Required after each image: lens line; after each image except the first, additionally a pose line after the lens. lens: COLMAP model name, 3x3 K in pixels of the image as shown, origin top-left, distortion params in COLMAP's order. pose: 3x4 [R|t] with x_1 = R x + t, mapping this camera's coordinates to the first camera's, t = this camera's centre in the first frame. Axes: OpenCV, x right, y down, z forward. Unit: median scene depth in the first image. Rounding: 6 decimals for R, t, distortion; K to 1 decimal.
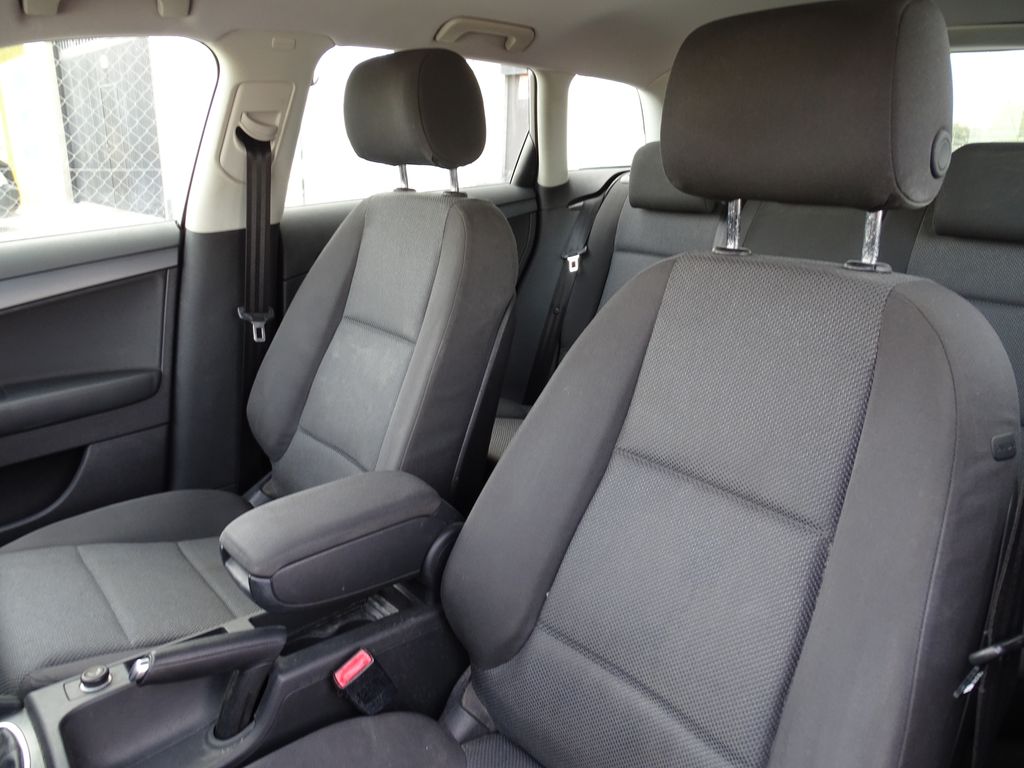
lens RADIAL K [[725.0, 0, 512.0], [0, 725.0, 384.0], [0, 0, 1]] dist [-0.001190, 0.003612]
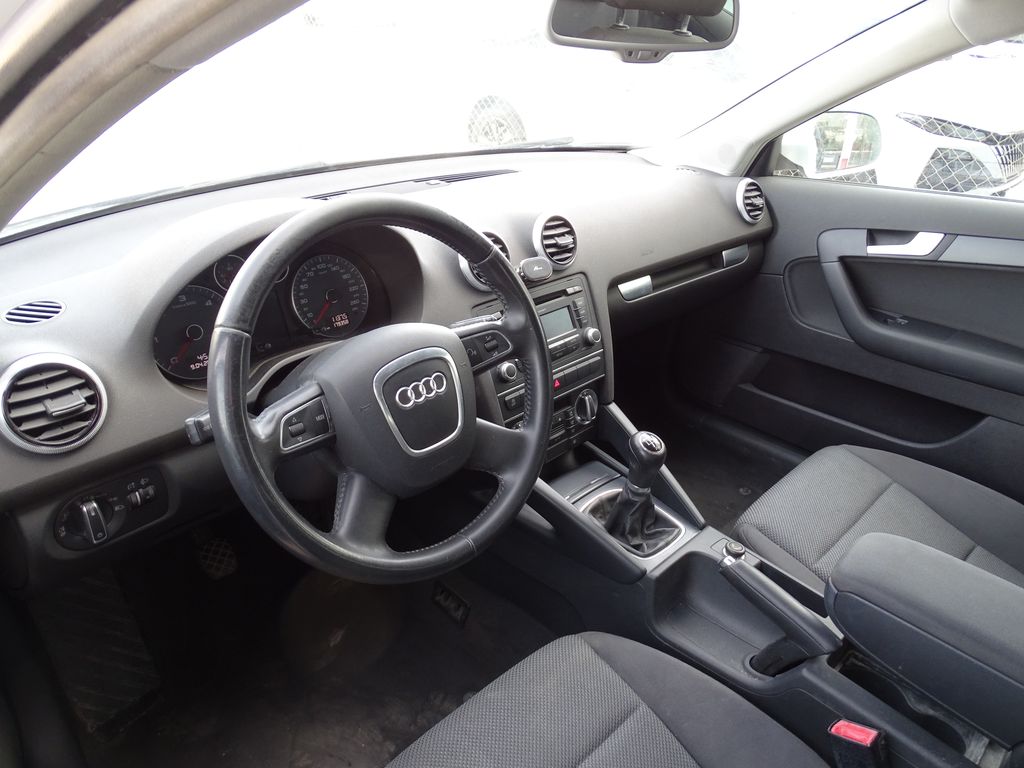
lens RADIAL K [[725.0, 0, 512.0], [0, 725.0, 384.0], [0, 0, 1]] dist [-0.001190, 0.003612]
pose [[0.050160, 0.451087, -0.891069, 0.328709], [-0.332299, 0.848899, 0.411033, -0.190054], [0.941839, 0.275484, 0.192477, 0.242691]]
